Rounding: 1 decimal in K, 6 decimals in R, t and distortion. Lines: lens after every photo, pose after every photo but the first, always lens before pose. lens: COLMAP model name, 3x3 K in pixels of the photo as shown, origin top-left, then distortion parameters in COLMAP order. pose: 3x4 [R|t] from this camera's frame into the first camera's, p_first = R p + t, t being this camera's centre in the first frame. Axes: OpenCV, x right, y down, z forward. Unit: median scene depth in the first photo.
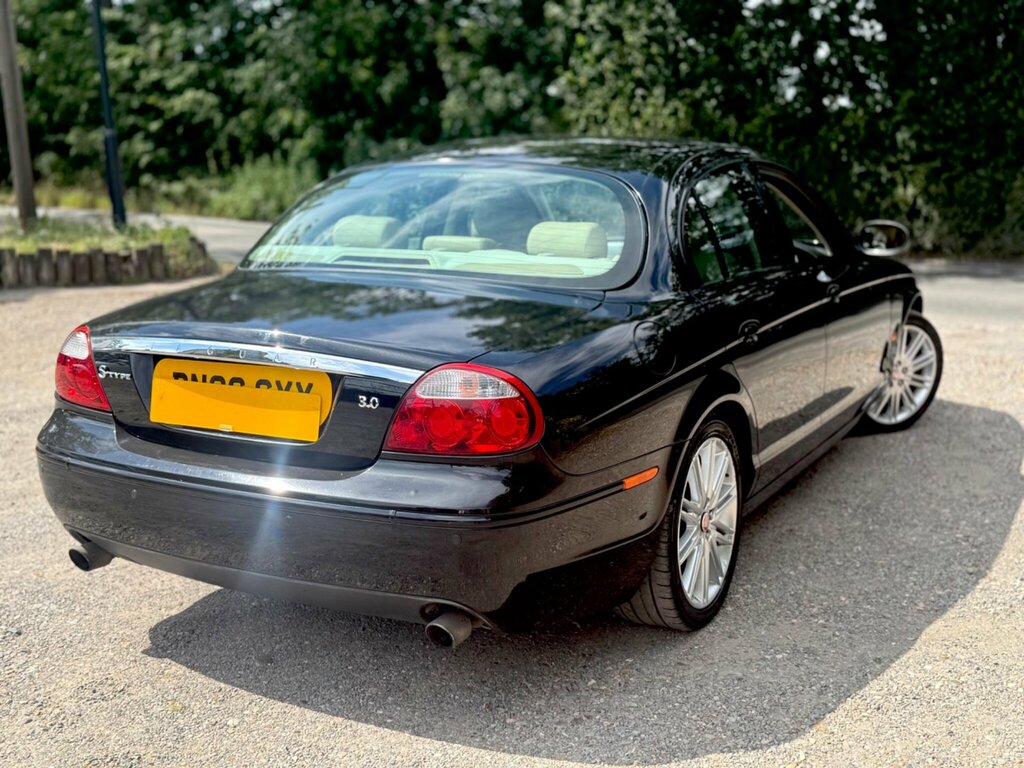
lens RADIAL K [[1163.0, 0, 509.8], [0, 1163.0, 402.0], [0, 0, 1]] dist [0.228541, -0.548419]
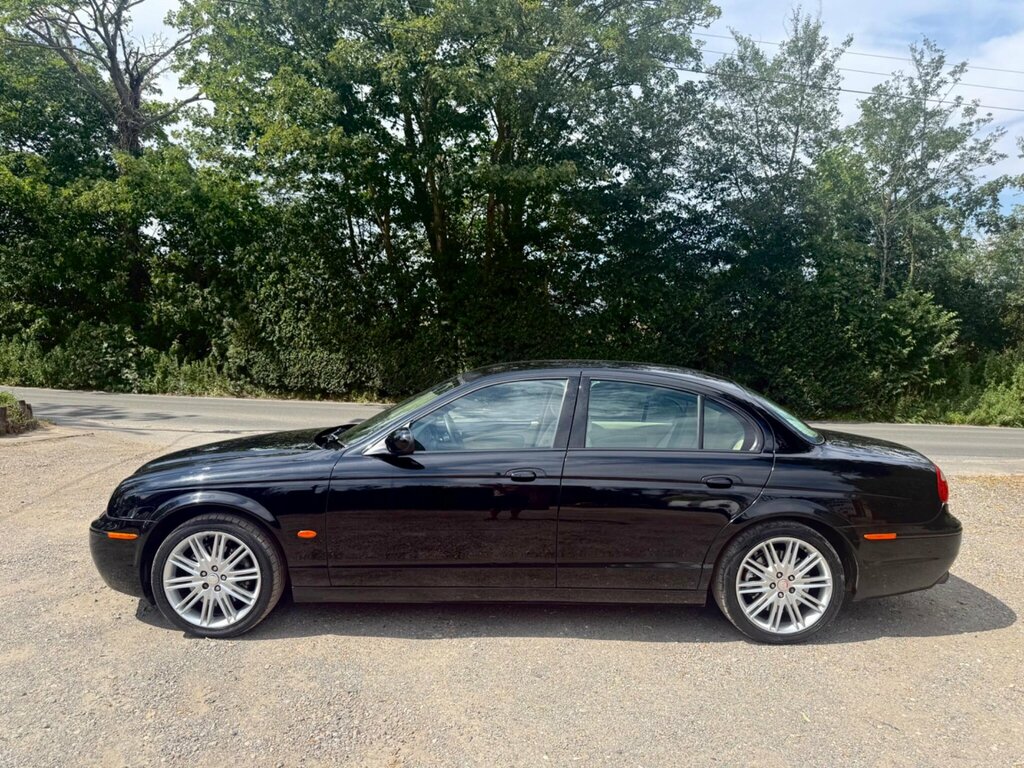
lens RADIAL K [[731.6, 0, 508.5], [0, 731.6, 404.4], [0, 0, 1]] dist [0.004412, -0.006198]
pose [[0.869964, -0.009601, 0.493021, -0.660684], [0.066564, 0.992946, -0.098121, -0.059278], [-0.488602, 0.118179, 0.864466, 0.059175]]
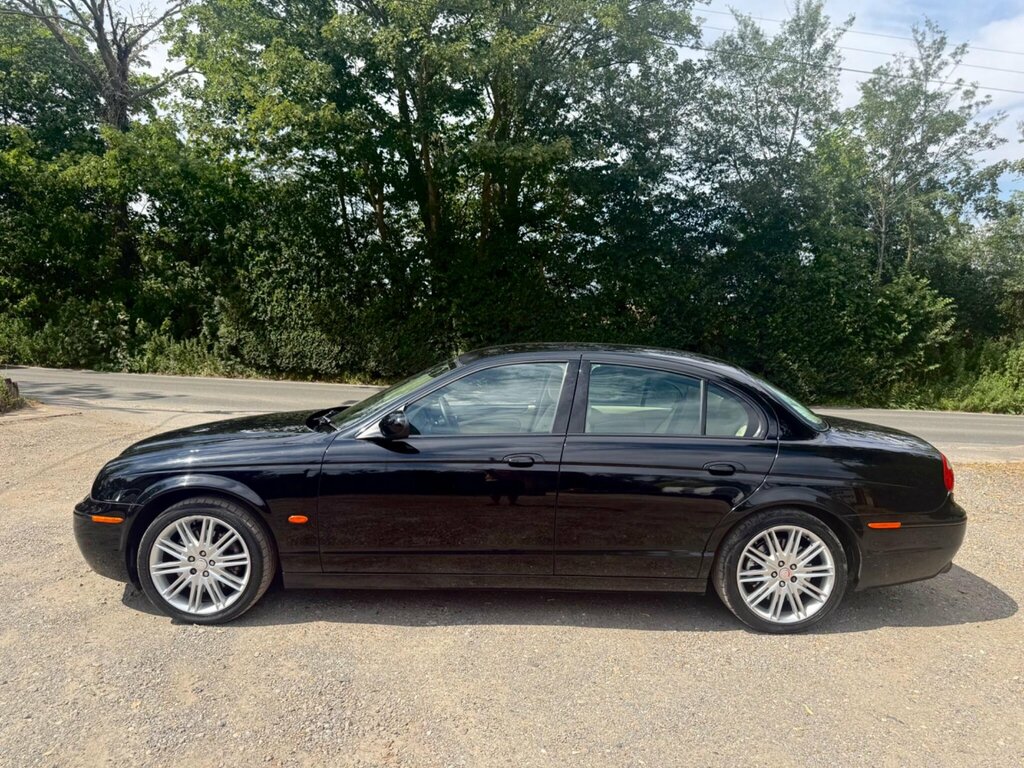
lens RADIAL K [[731.5, 0, 508.6], [0, 731.5, 407.2], [0, 0, 1]] dist [0.003535, -0.005579]
pose [[0.865041, -0.016072, 0.501444, -0.651916], [0.059008, 0.995809, -0.069878, -0.063392], [-0.498219, 0.090036, 0.862364, 0.088604]]
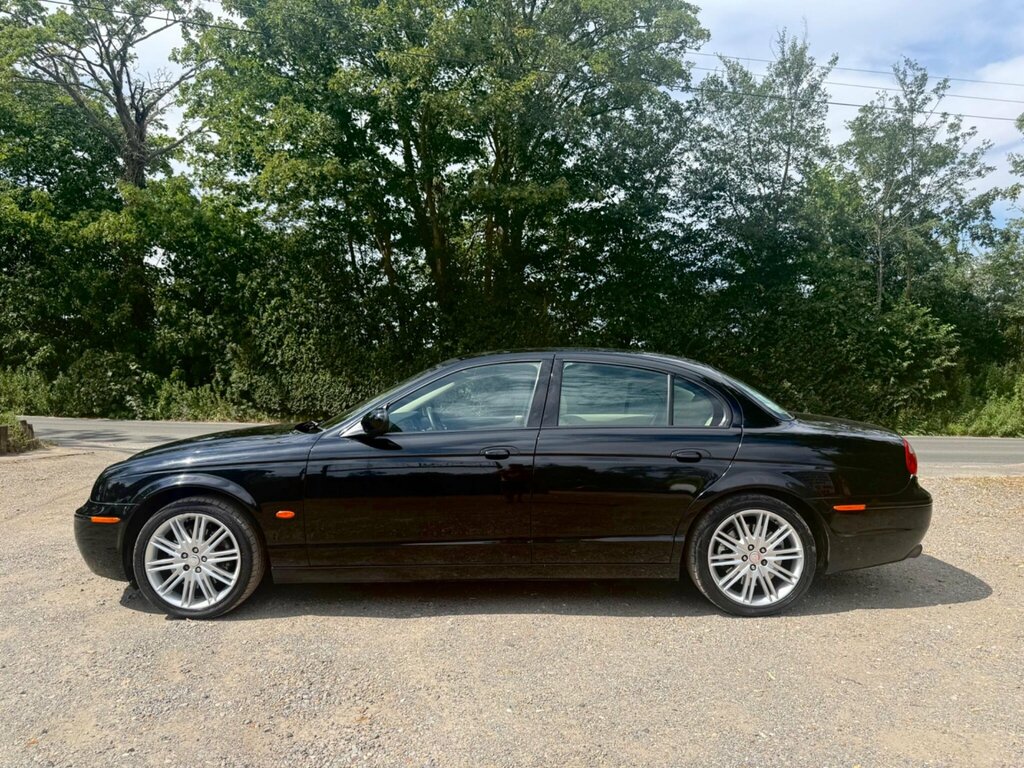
lens RADIAL K [[732.6, 0, 514.0], [0, 732.6, 404.9], [0, 0, 1]] dist [0.005802, -0.008734]
pose [[0.872249, -0.005363, 0.489033, -0.629815], [0.083824, 0.986782, -0.138688, 0.018284], [-0.481825, 0.161963, 0.861169, 0.020937]]
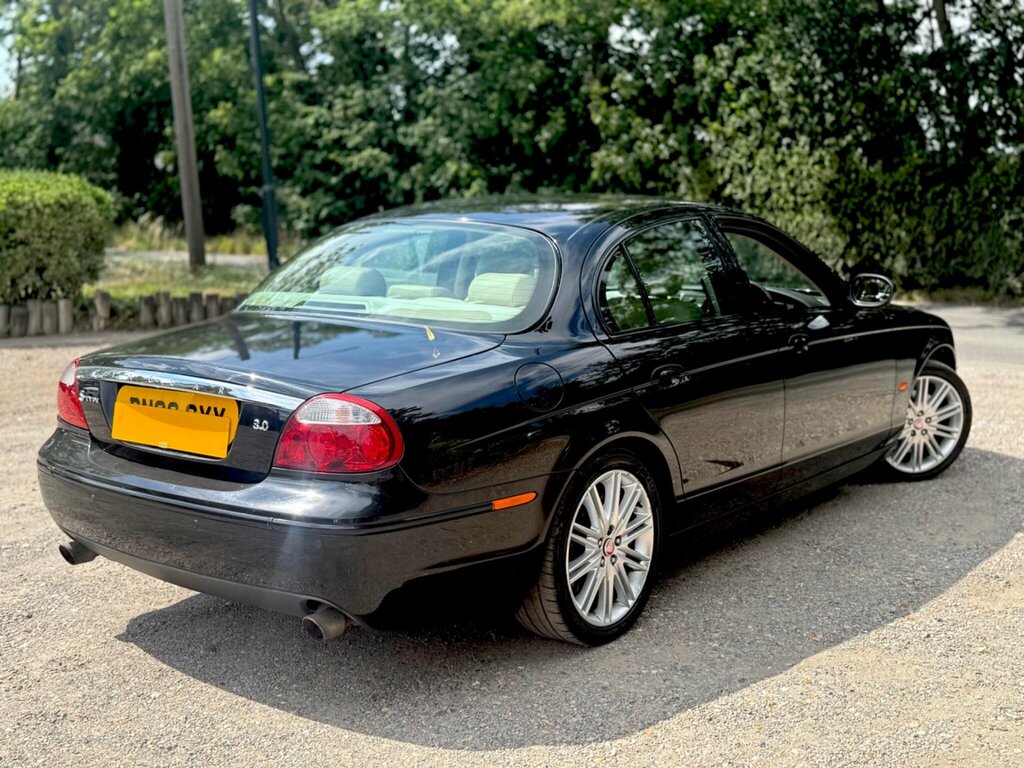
lens RADIAL K [[1163.0, 0, 509.8], [0, 1163.0, 402.0], [0, 0, 1]] dist [0.228541, -0.548419]
pose [[0.986391, 0.025418, -0.162442, 0.230940], [-0.031605, 0.998866, -0.035619, 0.008062], [0.161352, 0.040268, 0.986075, -0.090689]]
